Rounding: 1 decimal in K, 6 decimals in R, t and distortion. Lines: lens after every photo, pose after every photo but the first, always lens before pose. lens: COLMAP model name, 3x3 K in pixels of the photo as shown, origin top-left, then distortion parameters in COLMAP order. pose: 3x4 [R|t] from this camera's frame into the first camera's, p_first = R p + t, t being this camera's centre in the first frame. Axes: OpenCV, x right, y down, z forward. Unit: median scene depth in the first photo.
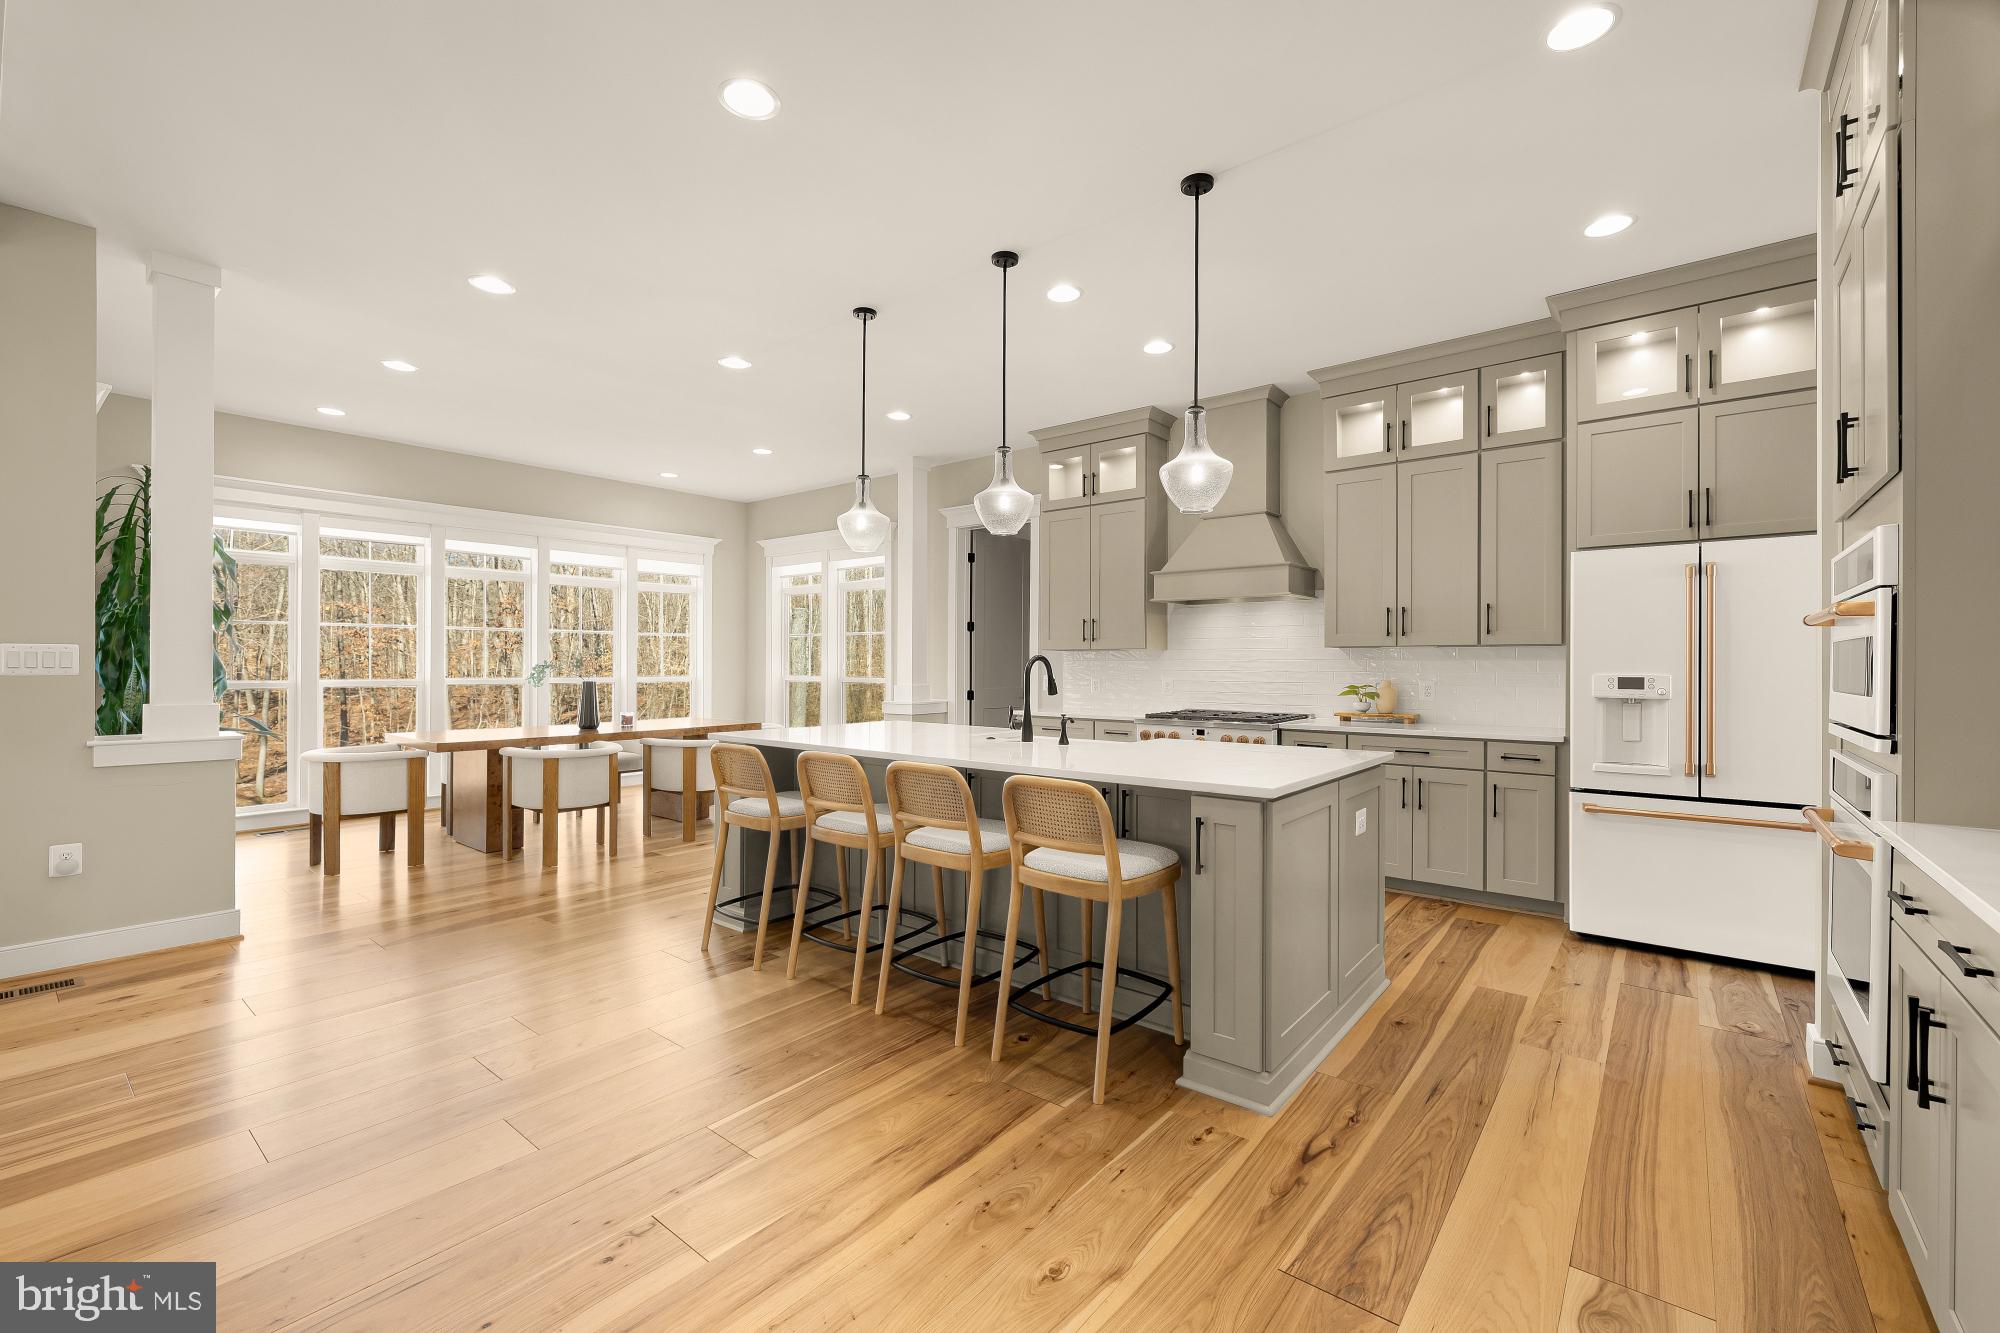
lens RADIAL K [[836.8, 0, 998.0], [0, 836.8, 662.6], [0, 0, 1]] dist [0.001523, -0.000544]
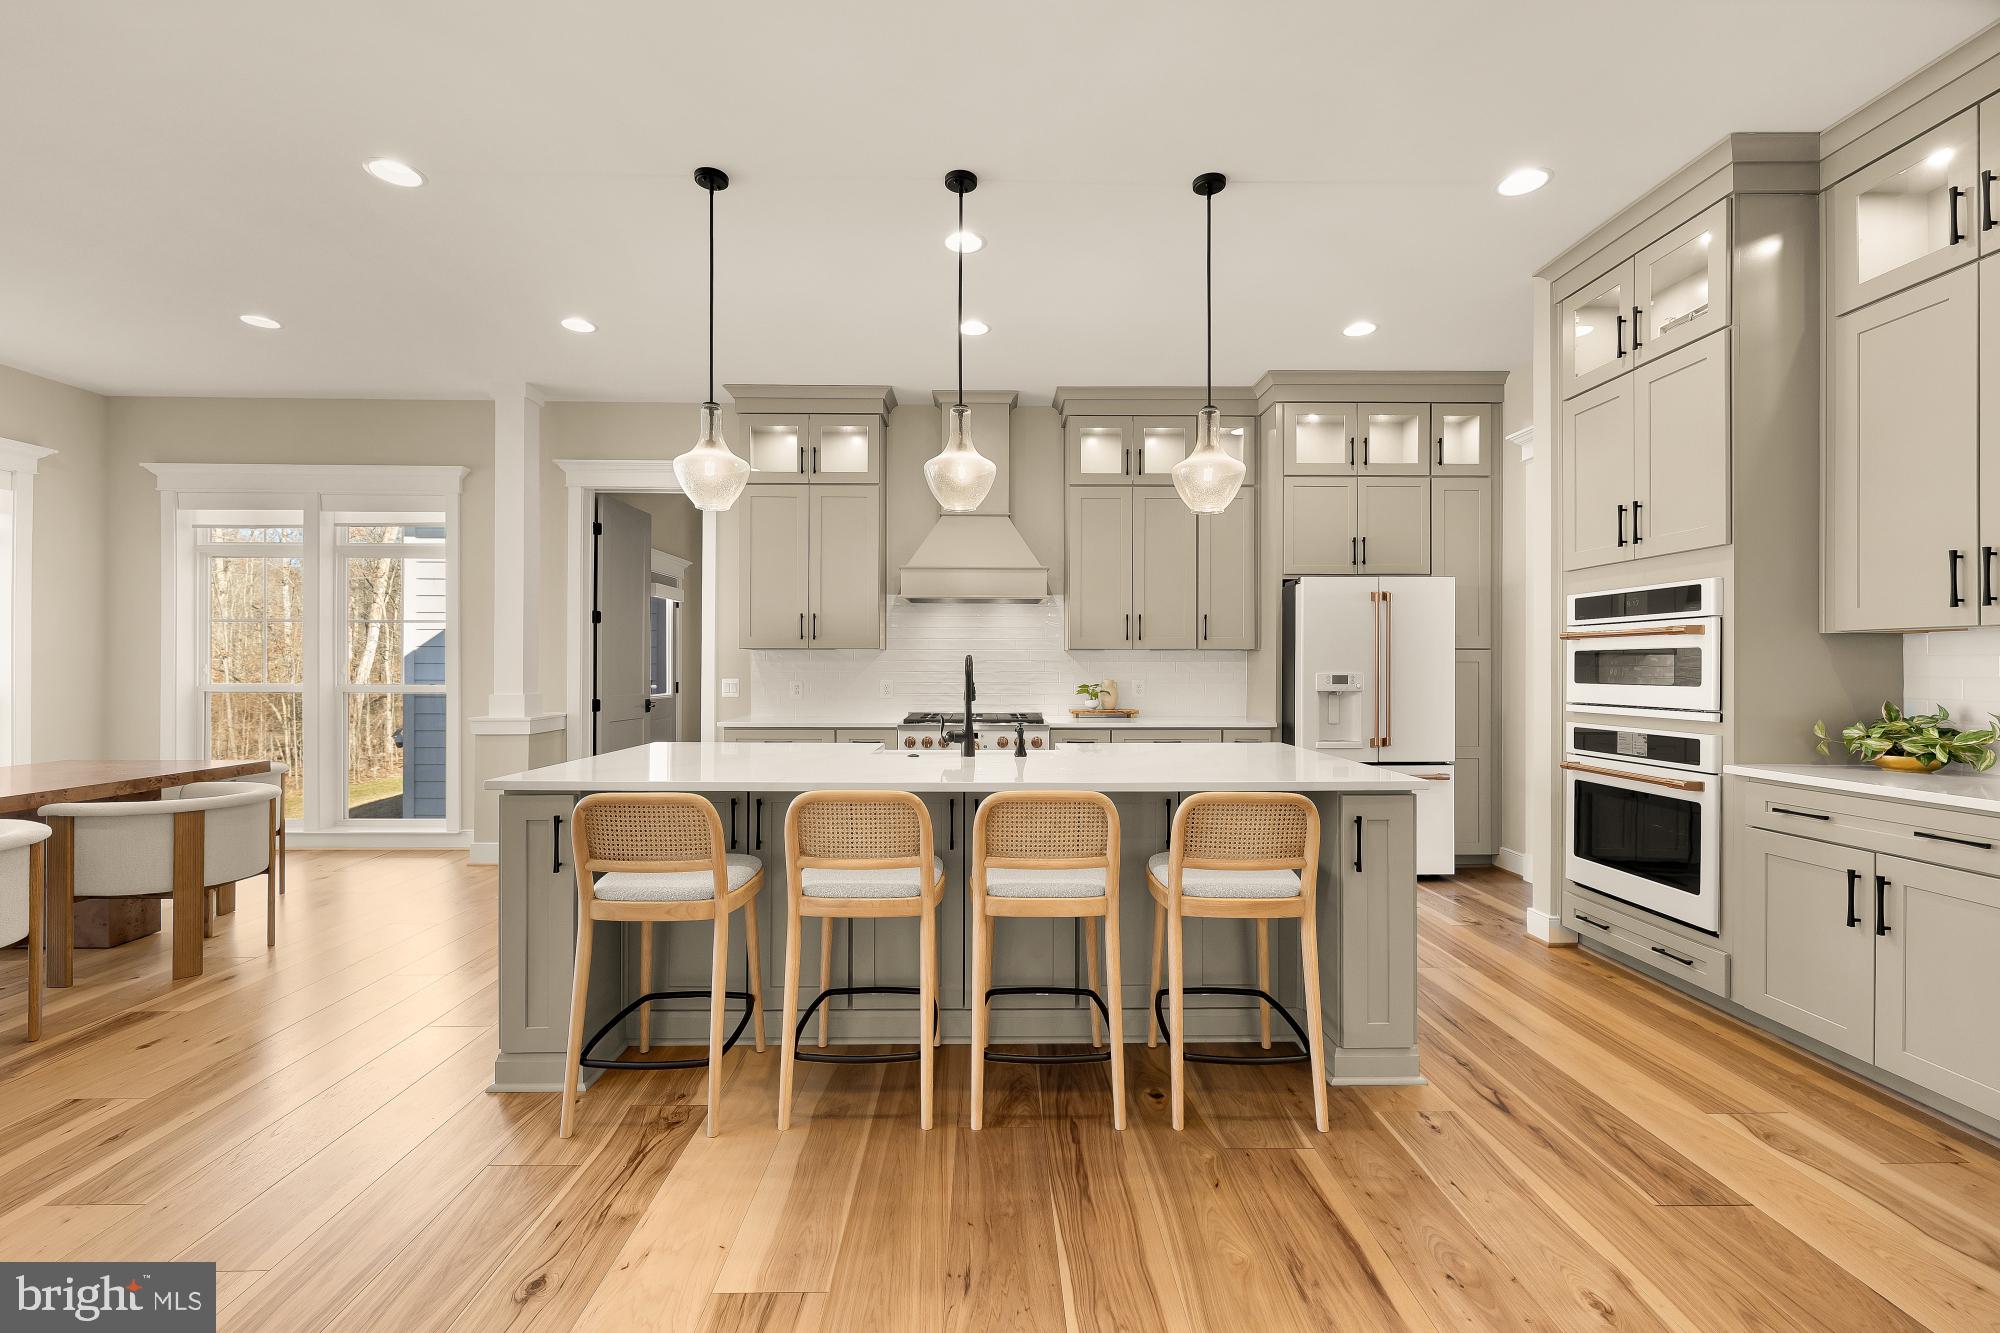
lens RADIAL K [[836.6, 0, 1000.0], [0, 836.6, 666.5], [0, 0, 1]] dist [0.001845, 0.000205]
pose [[0.765767, -0.002326, 0.643113, -0.487438], [-0.000325, 0.999992, 0.004003, -0.001196], [-0.643118, -0.003274, 0.765761, 0.325213]]
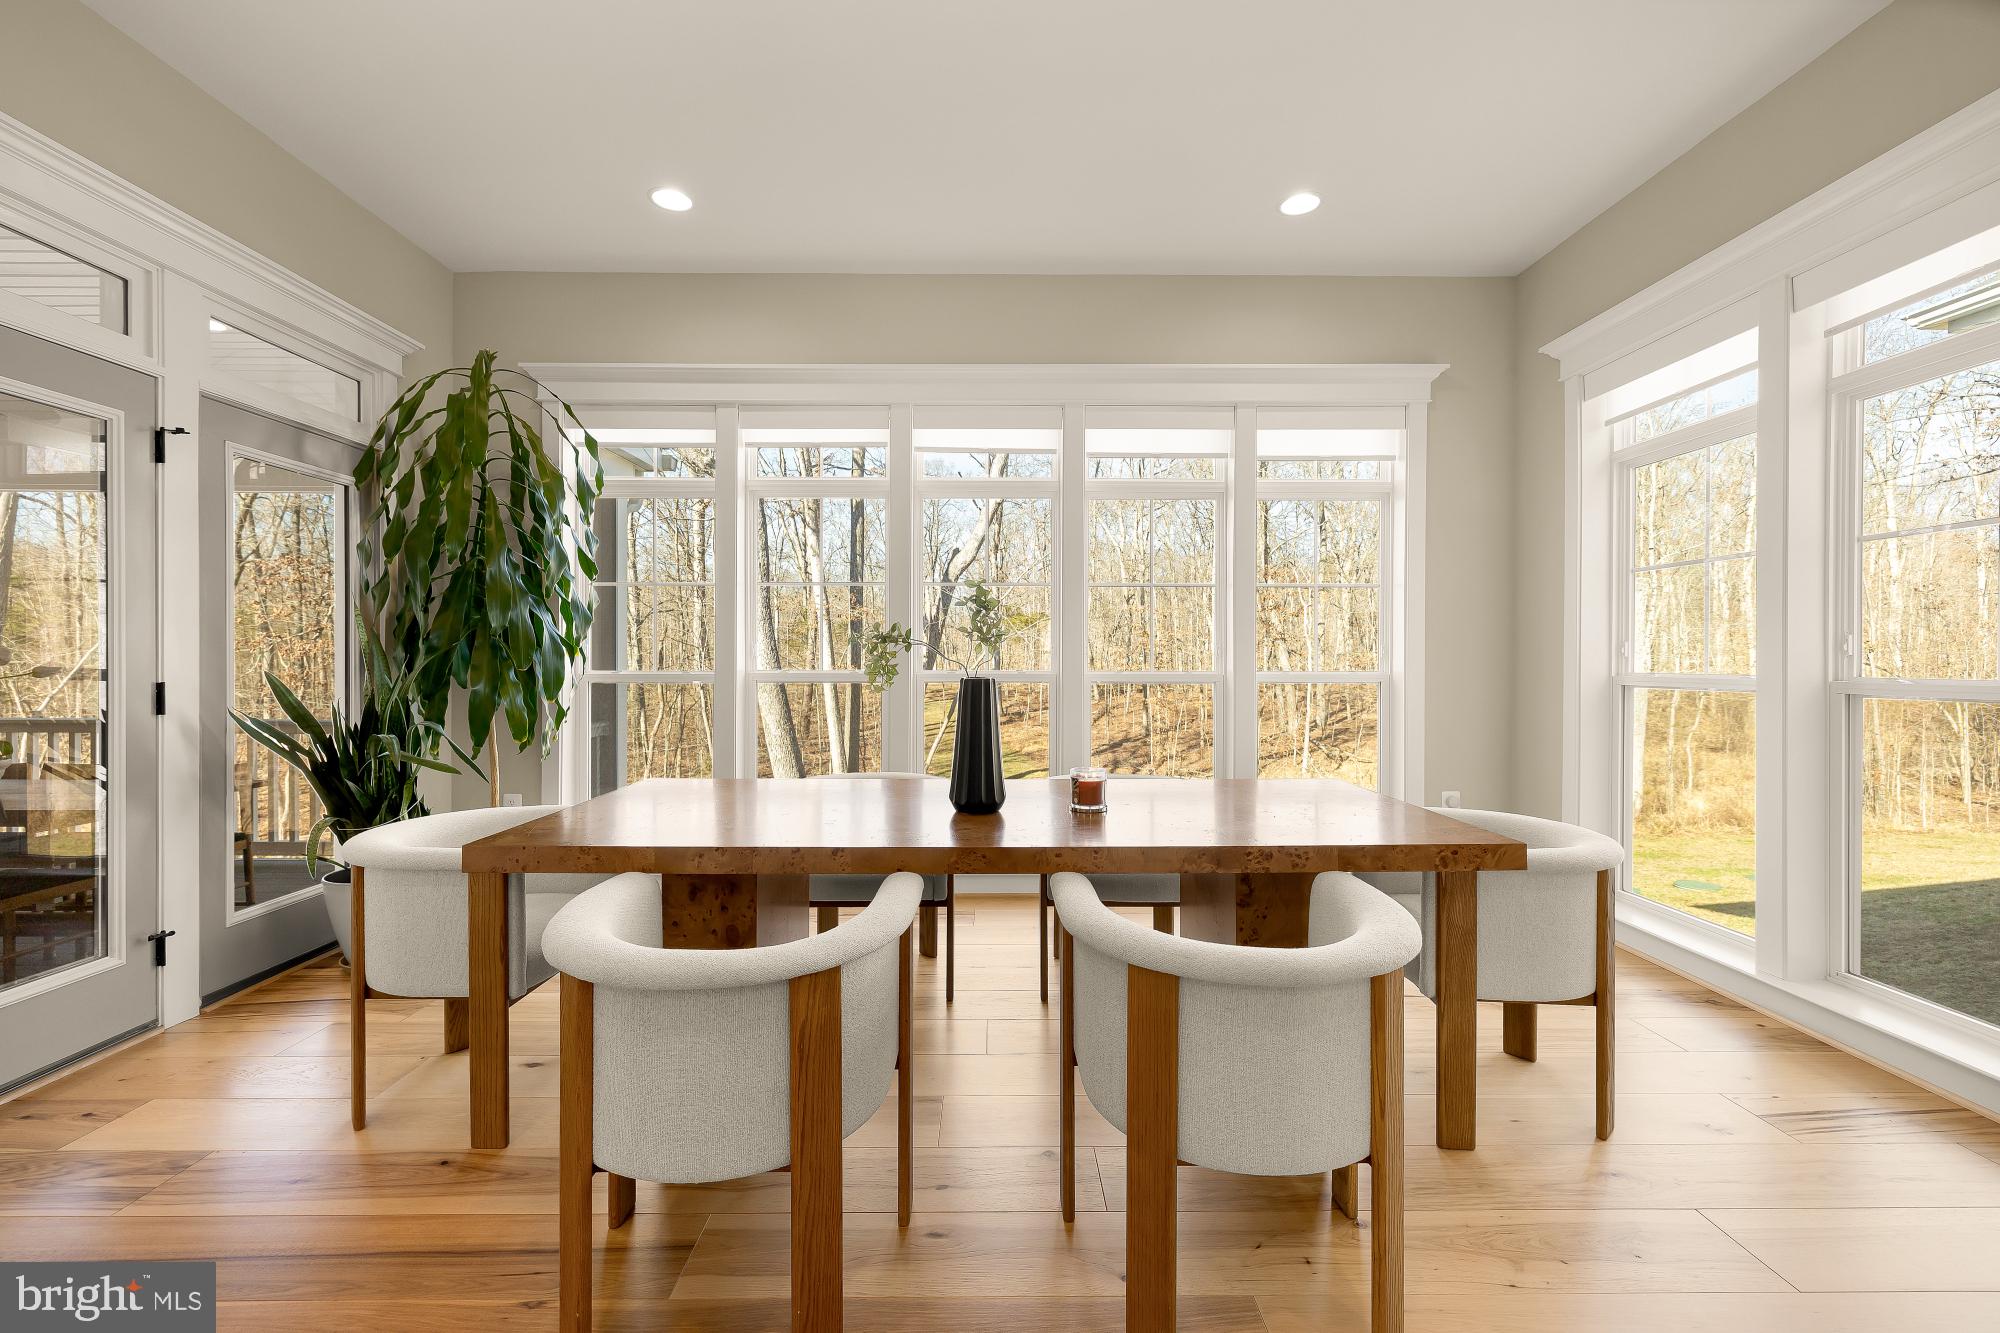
lens RADIAL K [[836.8, 0, 998.0], [0, 836.8, 662.6], [0, 0, 1]] dist [0.001523, -0.000544]
pose [[0.636603, 0.000050, -0.771192, -0.334613], [0.000539, 1.000000, 0.000509, 0.025841], [0.771192, -0.000739, 0.636603, 1.276137]]
